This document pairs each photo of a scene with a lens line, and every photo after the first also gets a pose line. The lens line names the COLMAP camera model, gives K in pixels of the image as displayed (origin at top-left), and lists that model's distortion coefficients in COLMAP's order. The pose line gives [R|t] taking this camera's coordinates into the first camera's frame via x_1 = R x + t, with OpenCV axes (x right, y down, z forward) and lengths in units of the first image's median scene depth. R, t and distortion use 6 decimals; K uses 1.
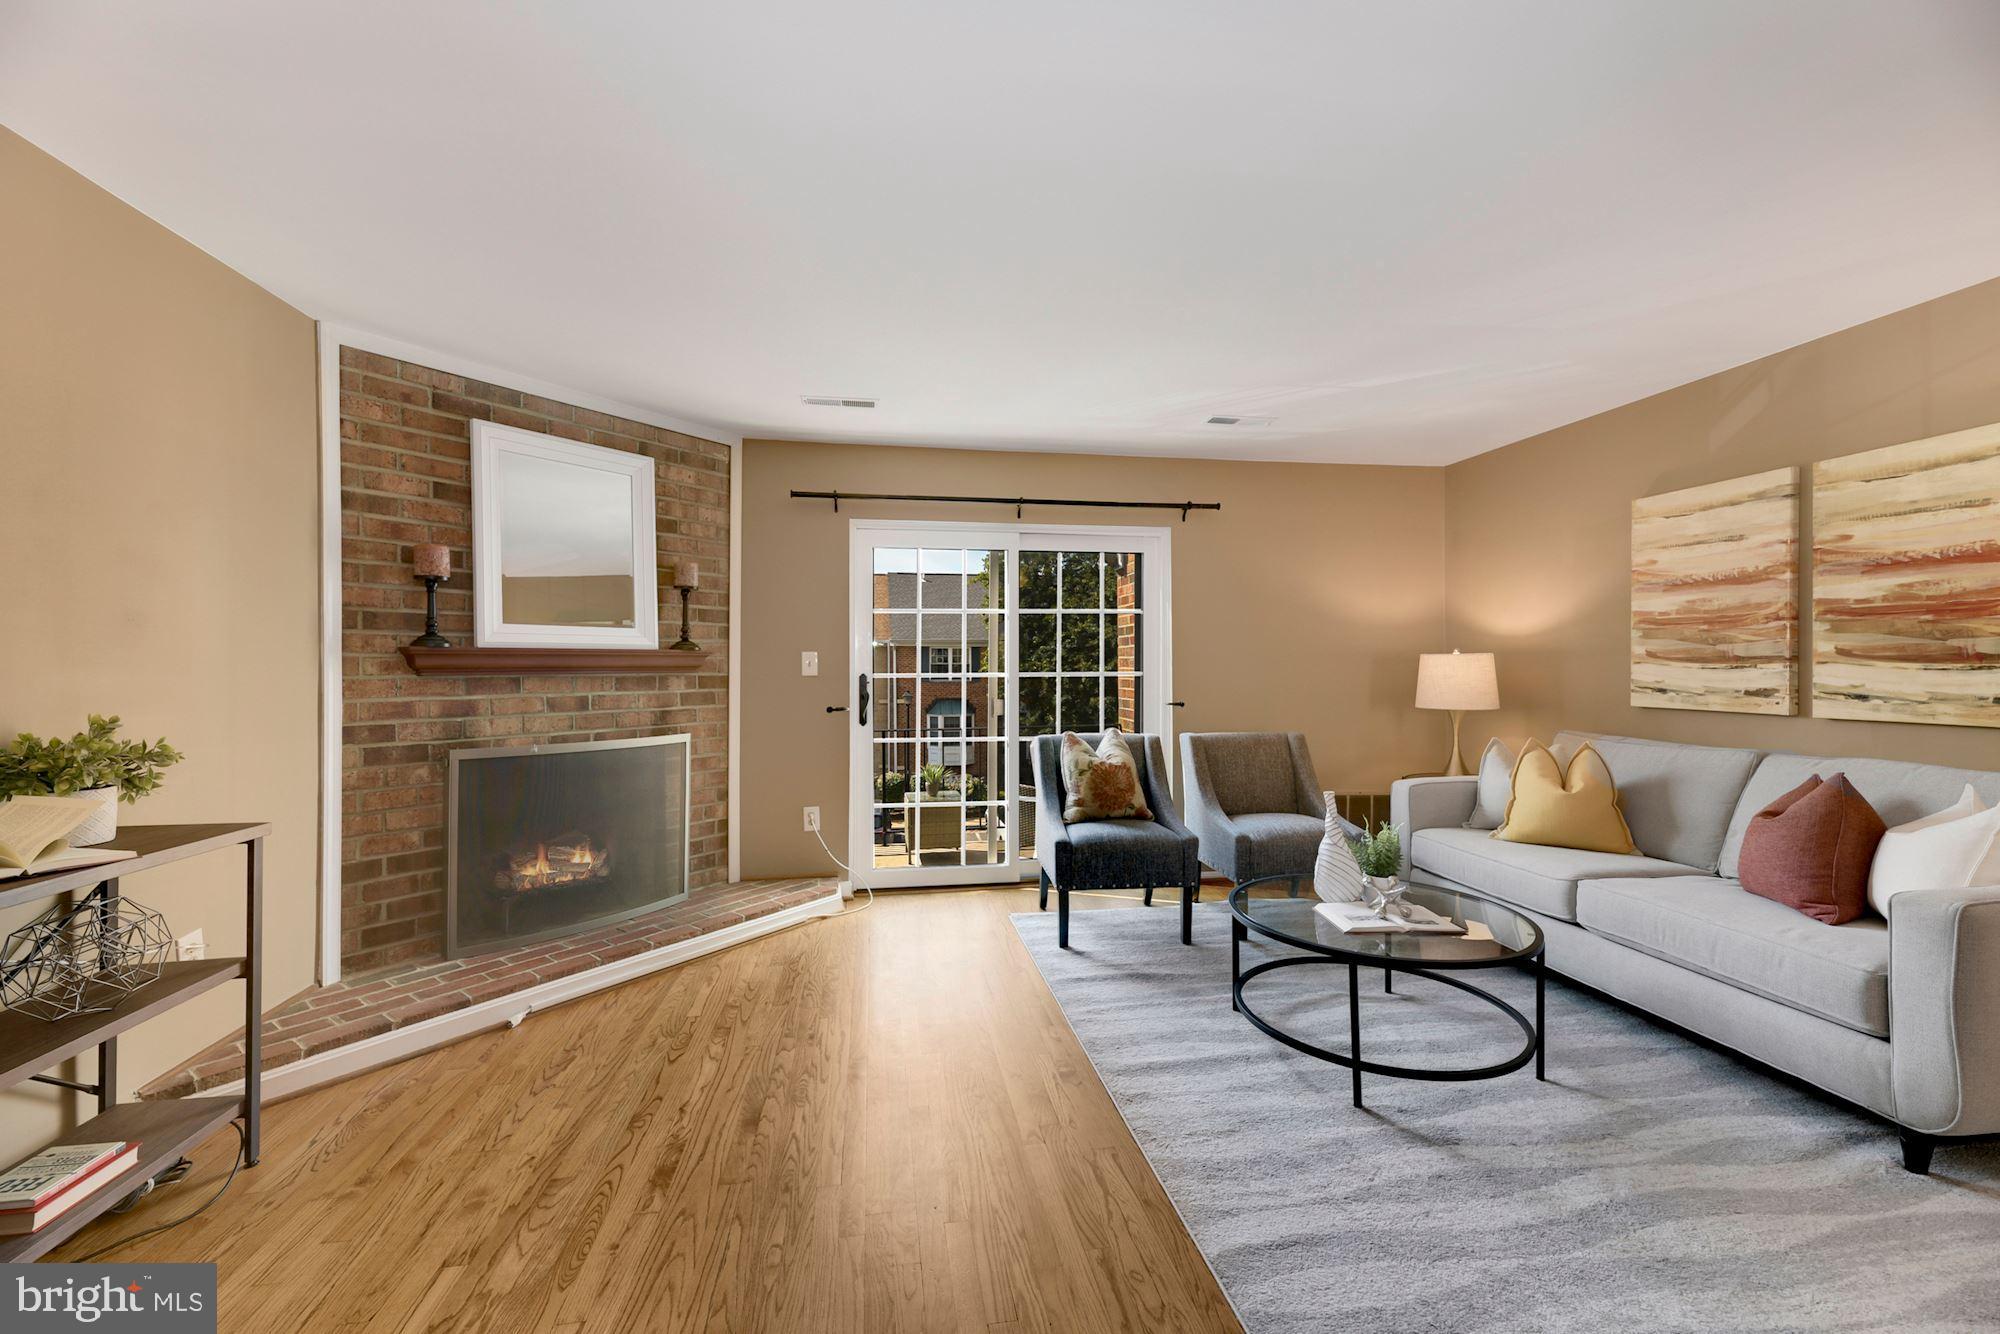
lens RADIAL K [[819.4, 0, 998.6], [0, 819.4, 651.6], [0, 0, 1]] dist [0.007234, -0.004280]
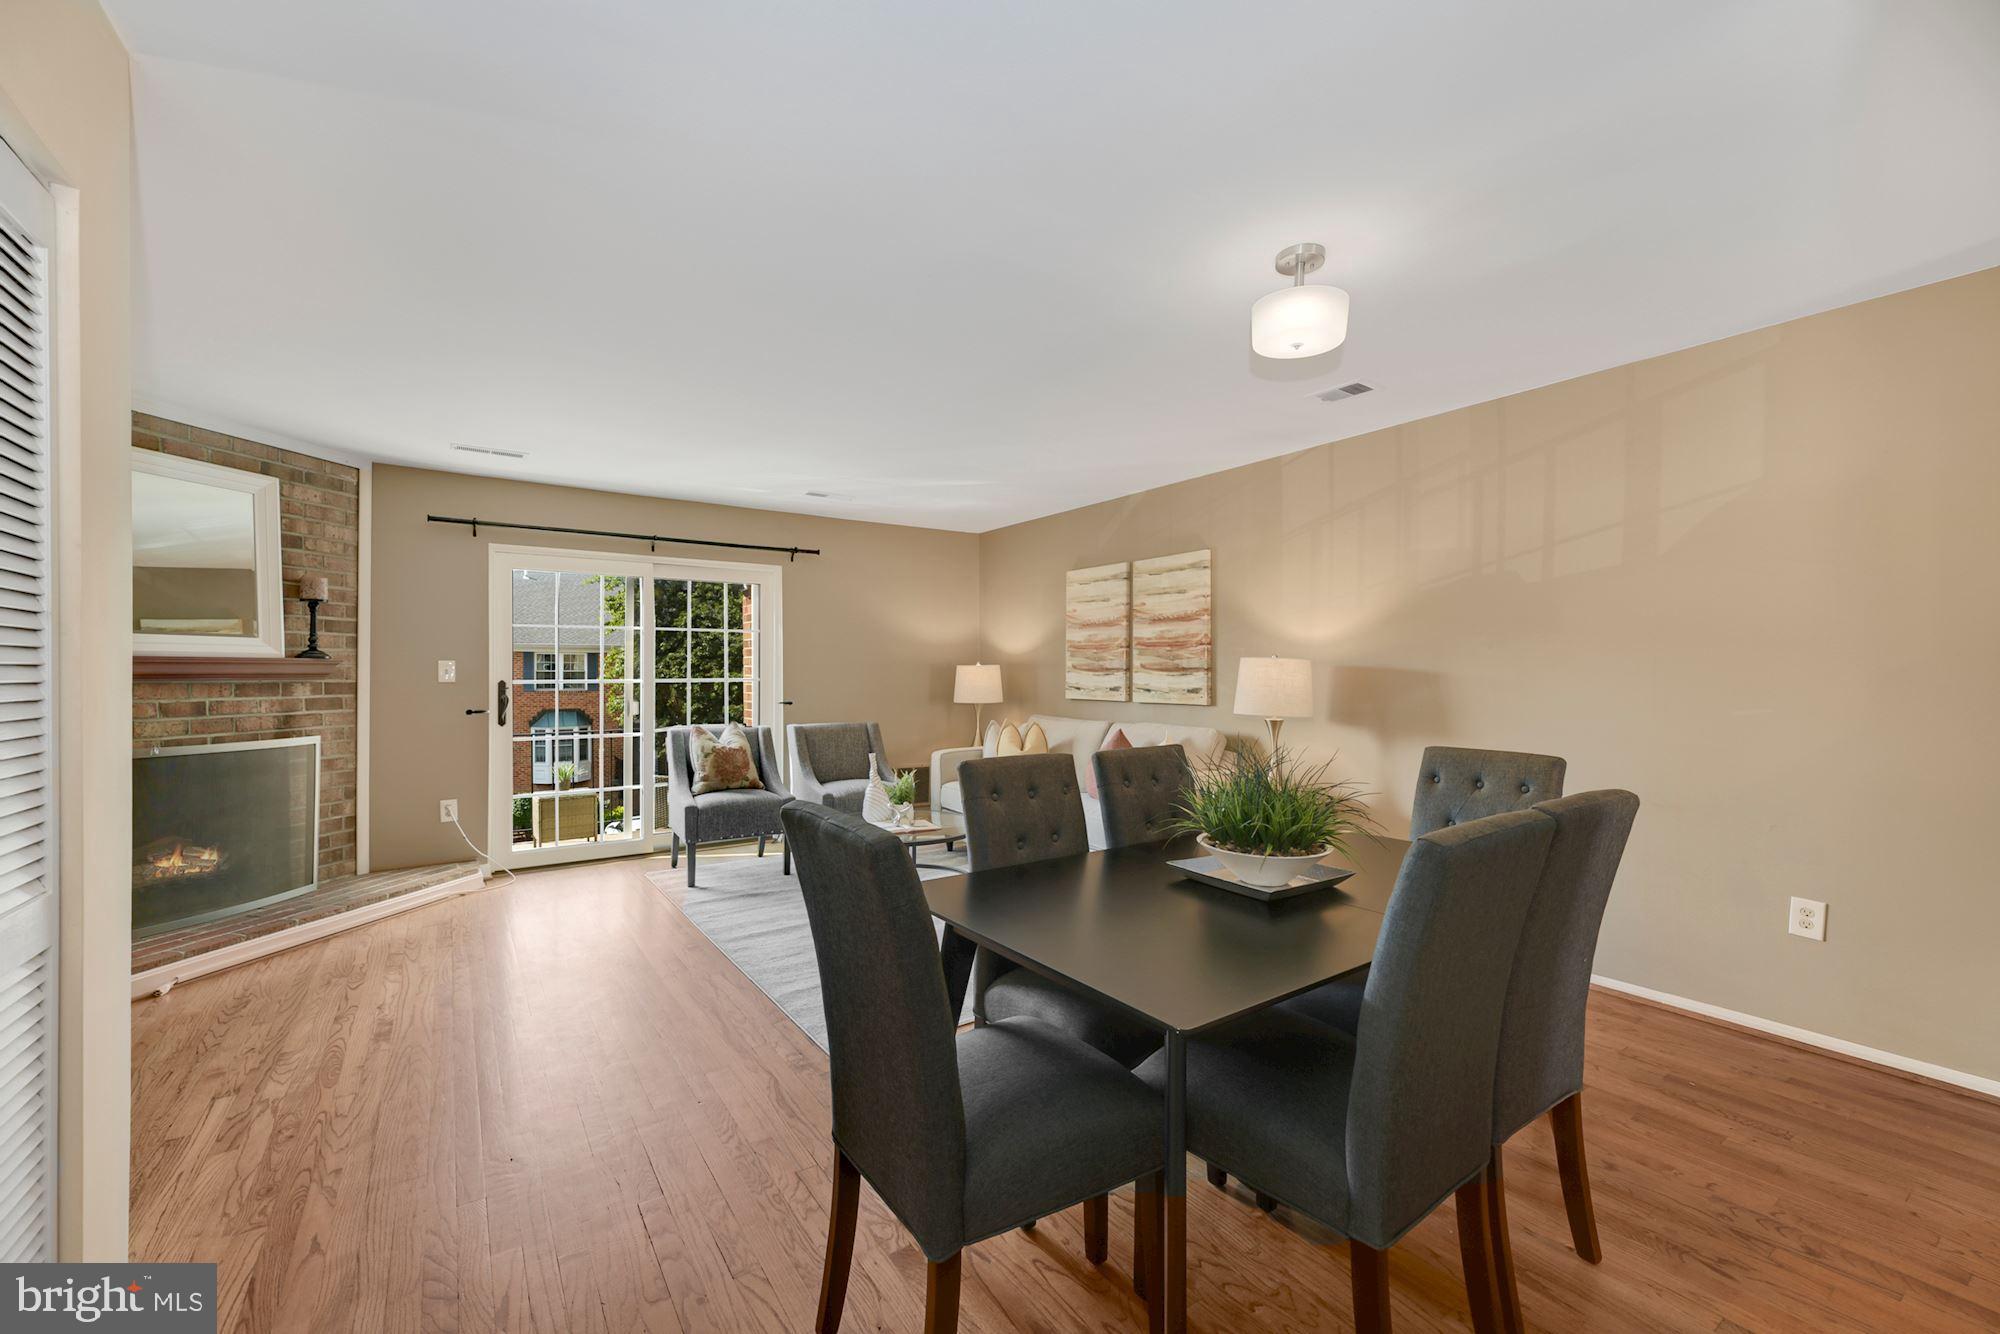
lens RADIAL K [[796.1, 0, 997.7], [0, 796.1, 676.6], [0, 0, 1]] dist [0.014510, -0.000127]
pose [[0.903827, -0.001021, 0.427896, -0.022762], [-0.007996, 0.999782, 0.019275, -0.005517], [-0.427822, -0.020842, 0.903623, -0.335855]]
